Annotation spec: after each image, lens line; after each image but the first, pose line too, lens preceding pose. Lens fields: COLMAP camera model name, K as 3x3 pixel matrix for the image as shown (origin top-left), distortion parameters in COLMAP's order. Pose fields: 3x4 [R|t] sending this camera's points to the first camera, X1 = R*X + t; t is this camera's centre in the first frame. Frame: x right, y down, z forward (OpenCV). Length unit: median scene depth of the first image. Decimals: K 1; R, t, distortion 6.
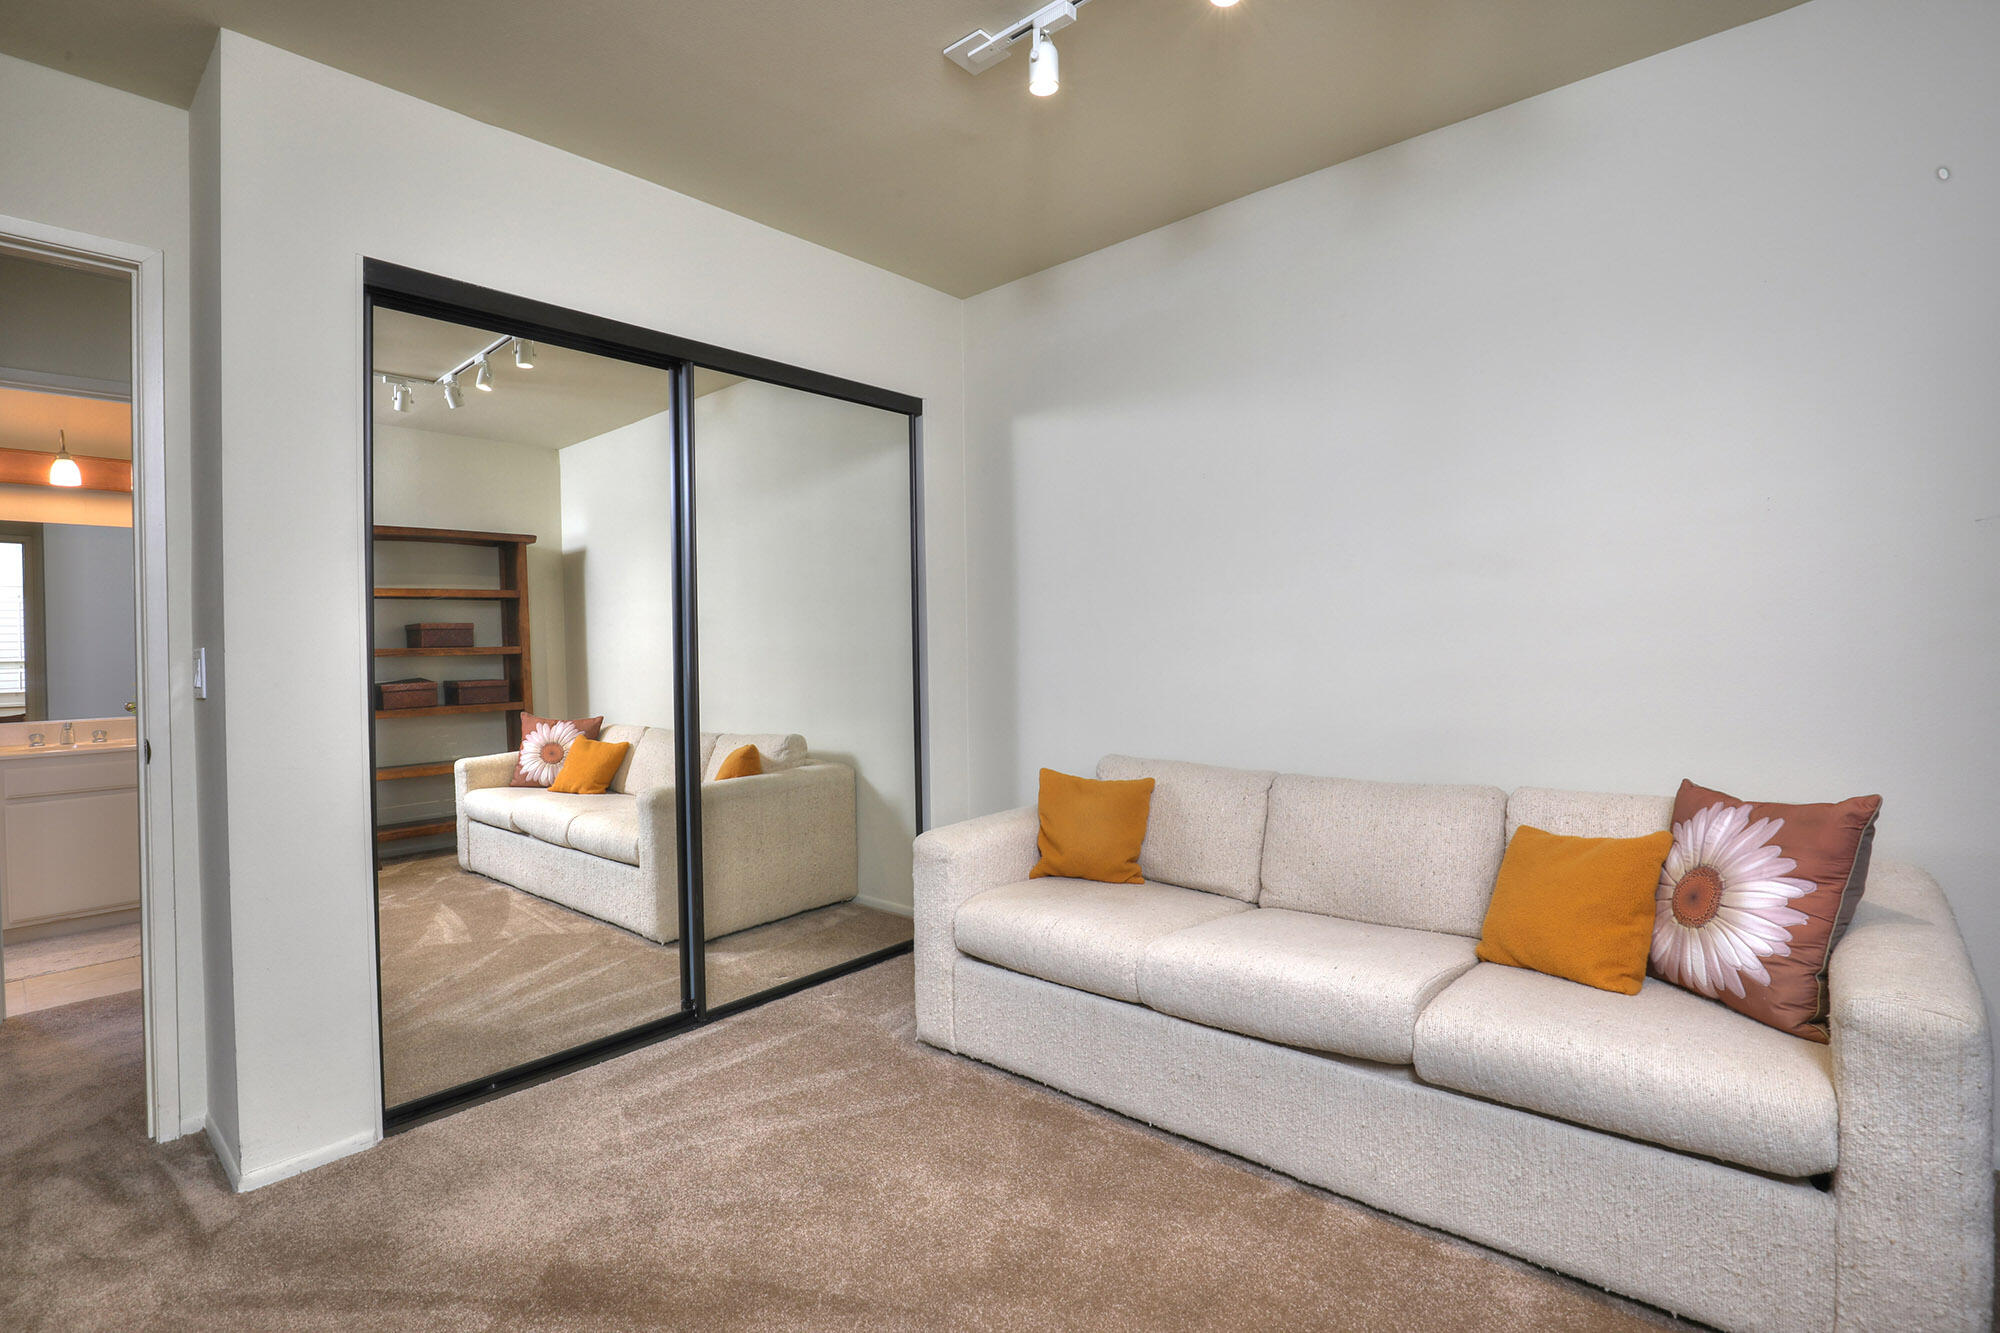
lens RADIAL K [[933.0, 0, 1000.5], [0, 933.0, 642.3], [0, 0, 1]] dist [0.000245, 0.000139]
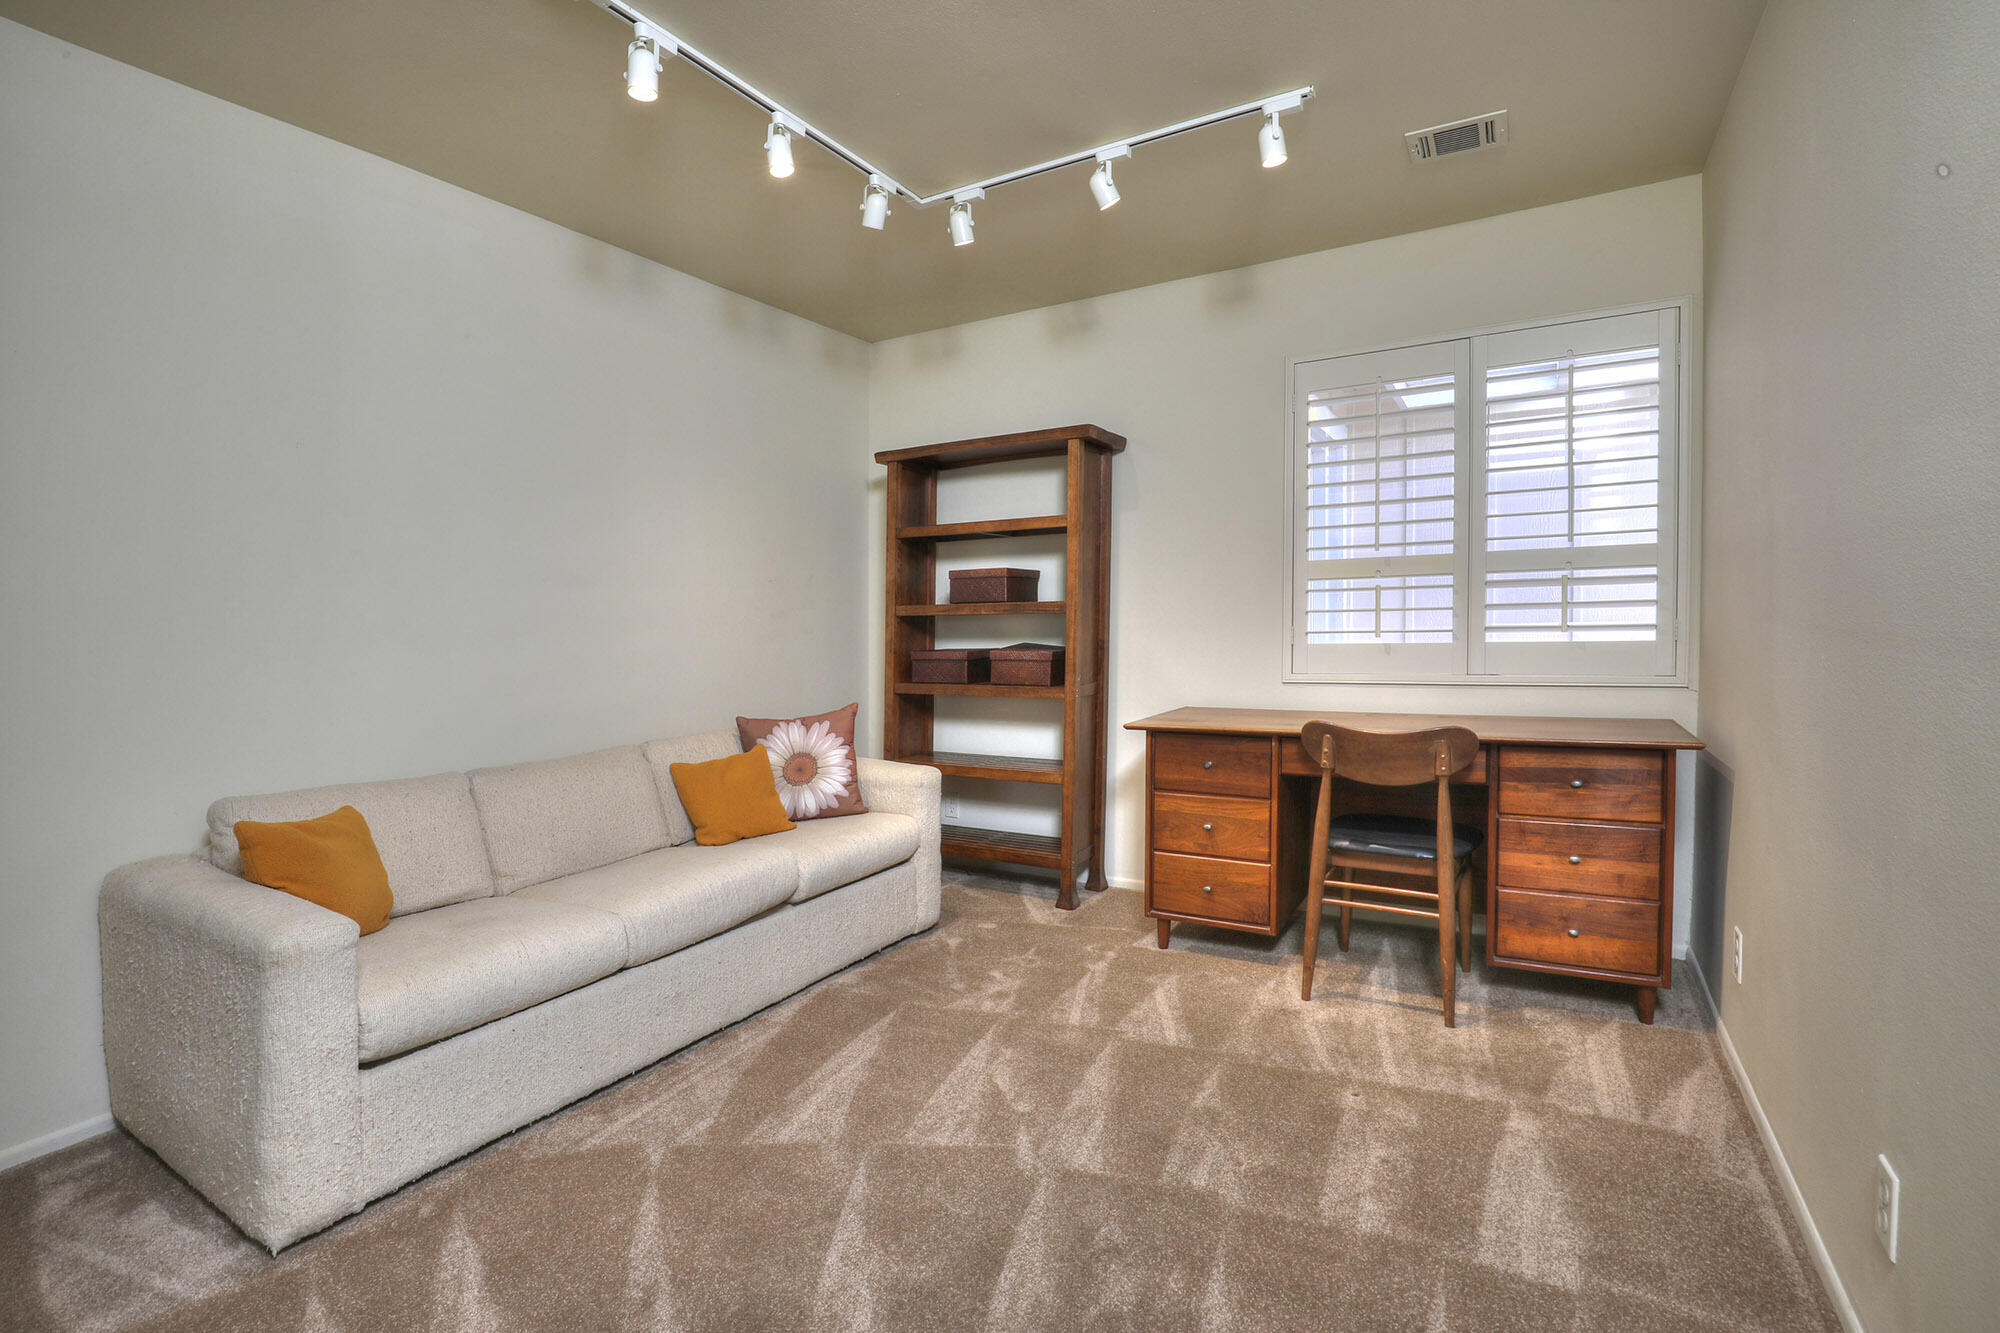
lens RADIAL K [[933.0, 0, 1000.5], [0, 933.0, 642.3], [0, 0, 1]] dist [0.000245, 0.000139]
pose [[-0.189951, 0.004312, 0.981784, -1.194355], [-0.002130, 0.999986, -0.004804, 0.022463], [-0.981791, -0.003004, -0.189939, 0.949797]]
